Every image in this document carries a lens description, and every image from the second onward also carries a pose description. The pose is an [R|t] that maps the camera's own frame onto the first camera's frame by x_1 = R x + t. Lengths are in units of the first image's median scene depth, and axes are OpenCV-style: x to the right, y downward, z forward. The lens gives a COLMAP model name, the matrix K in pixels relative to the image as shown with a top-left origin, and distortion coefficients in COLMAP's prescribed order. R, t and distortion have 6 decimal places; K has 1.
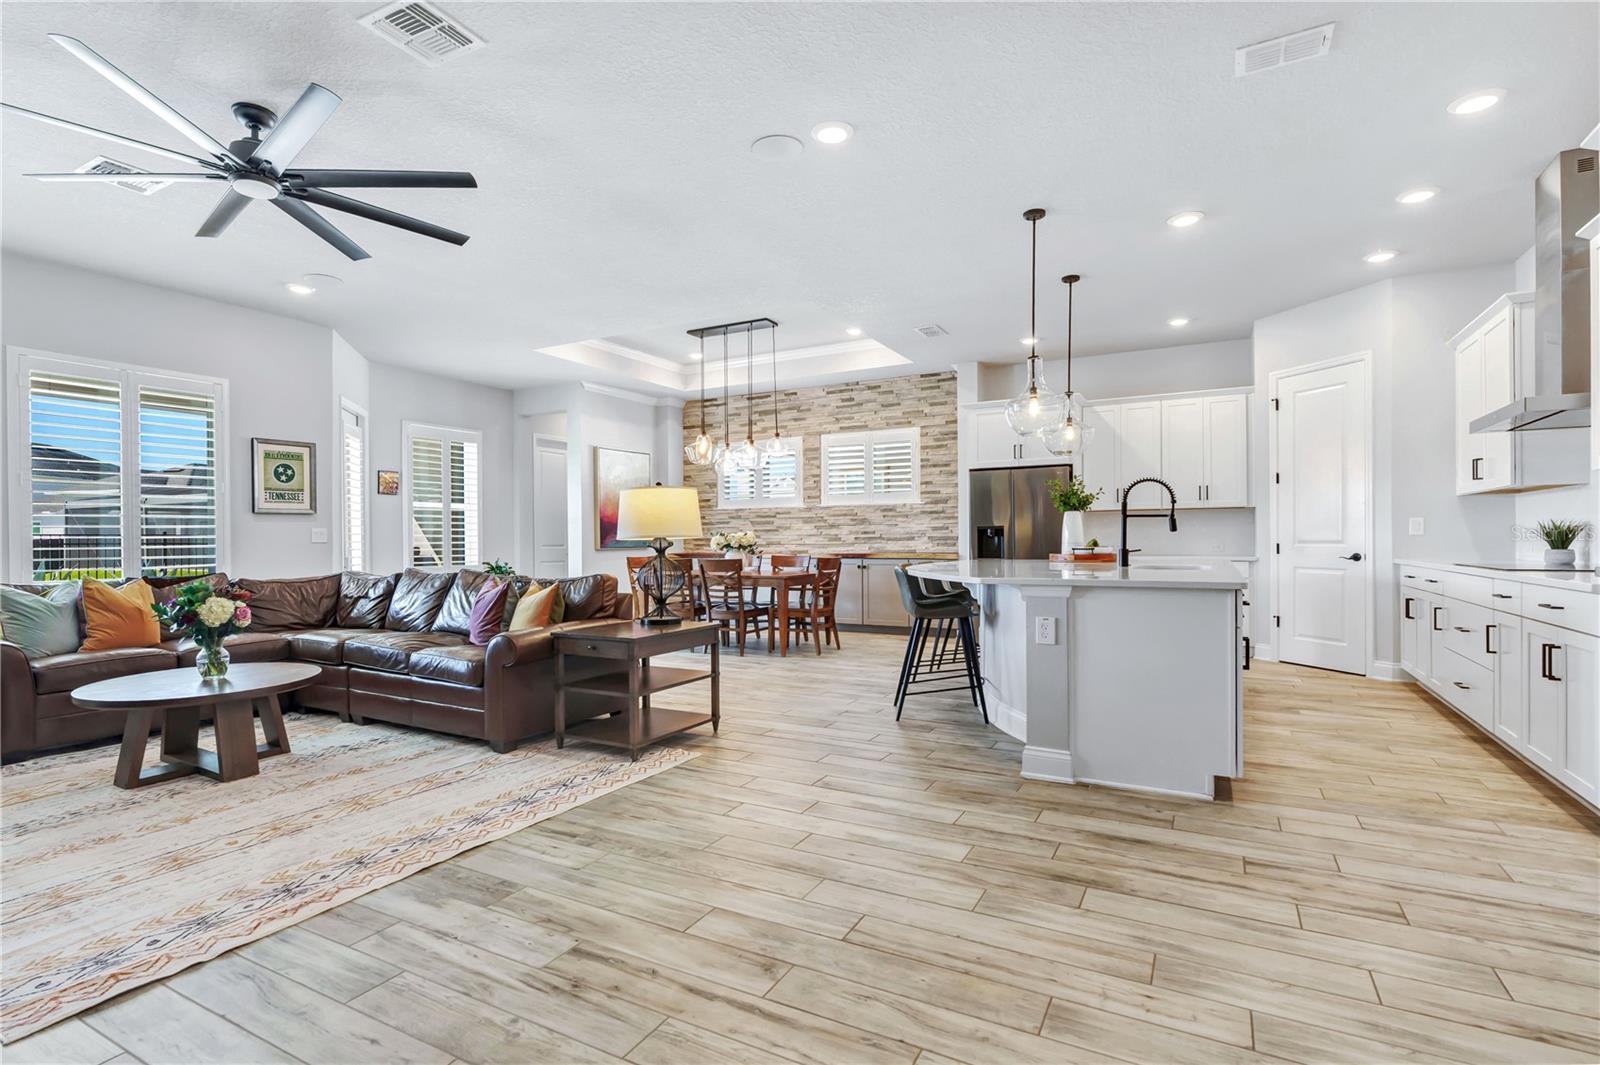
lens RADIAL K [[735.3, 0, 800.8], [0, 735.3, 537.3], [0, 0, 1]] dist [-0.007669, 0.001913]
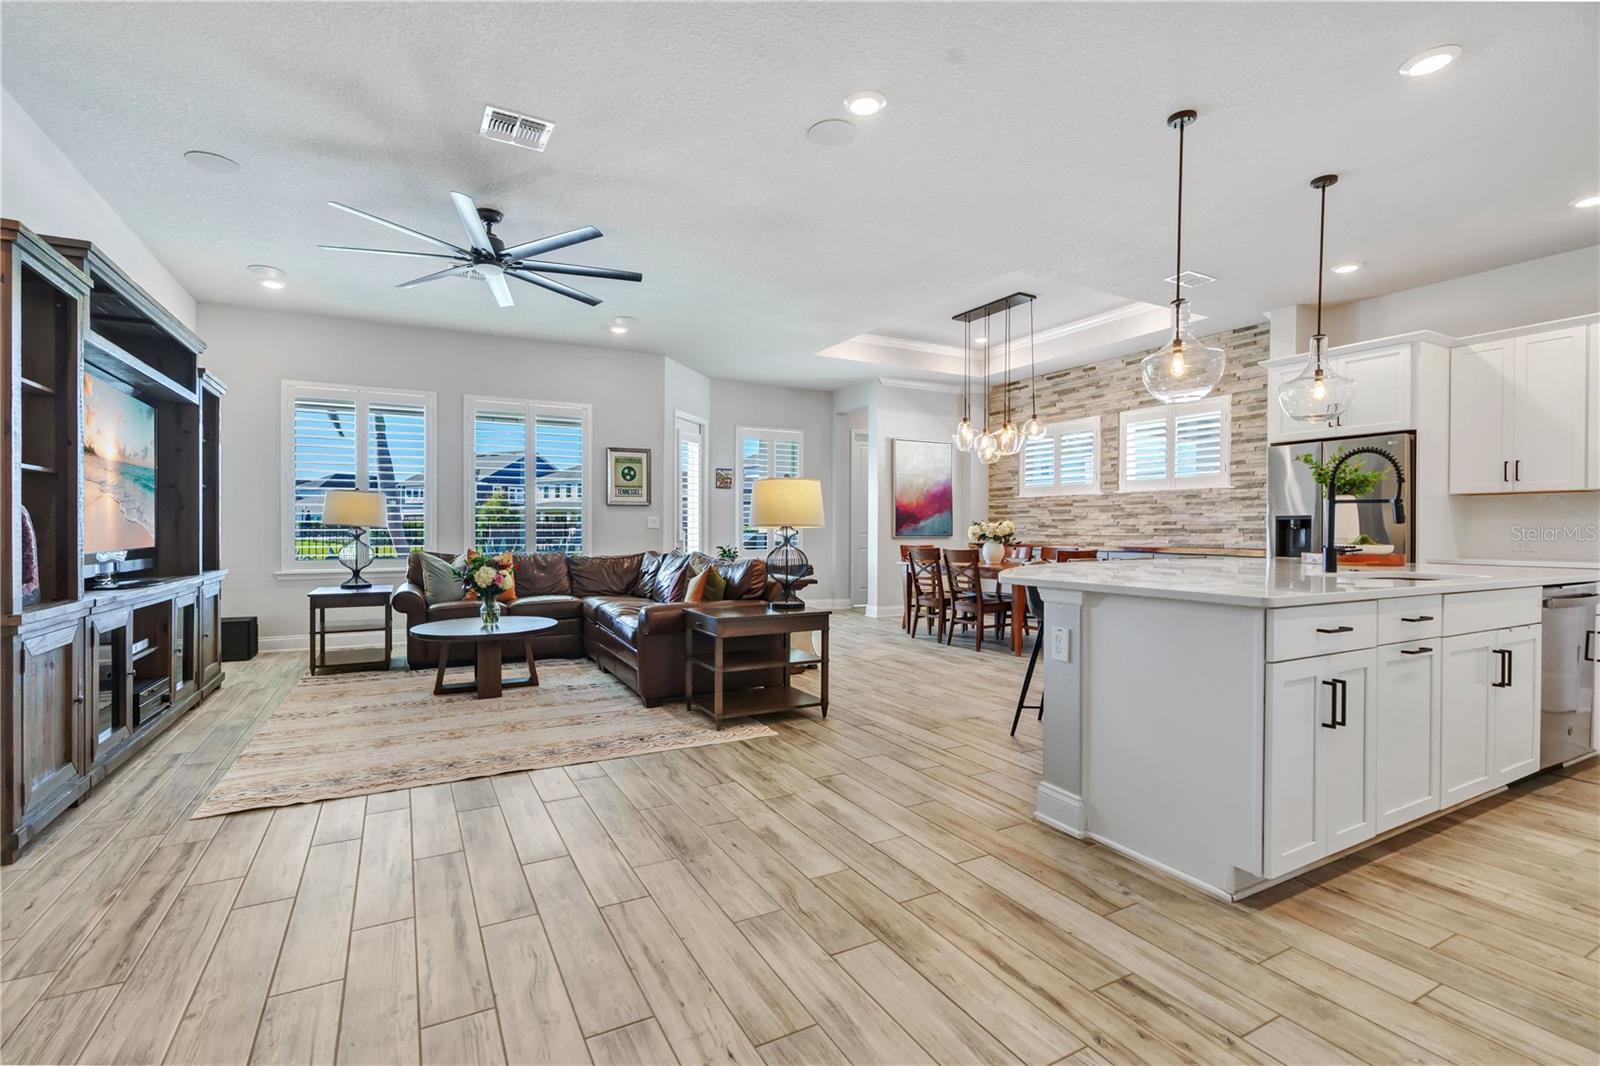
lens RADIAL K [[735.3, 0, 807.1], [0, 735.3, 532.9], [0, 0, 1]] dist [-0.007669, 0.001913]
pose [[0.848233, 0.014173, -0.529434, 0.430271], [-0.008714, 0.999880, 0.012806, -0.005728], [0.529552, -0.006249, 0.848254, 0.128826]]
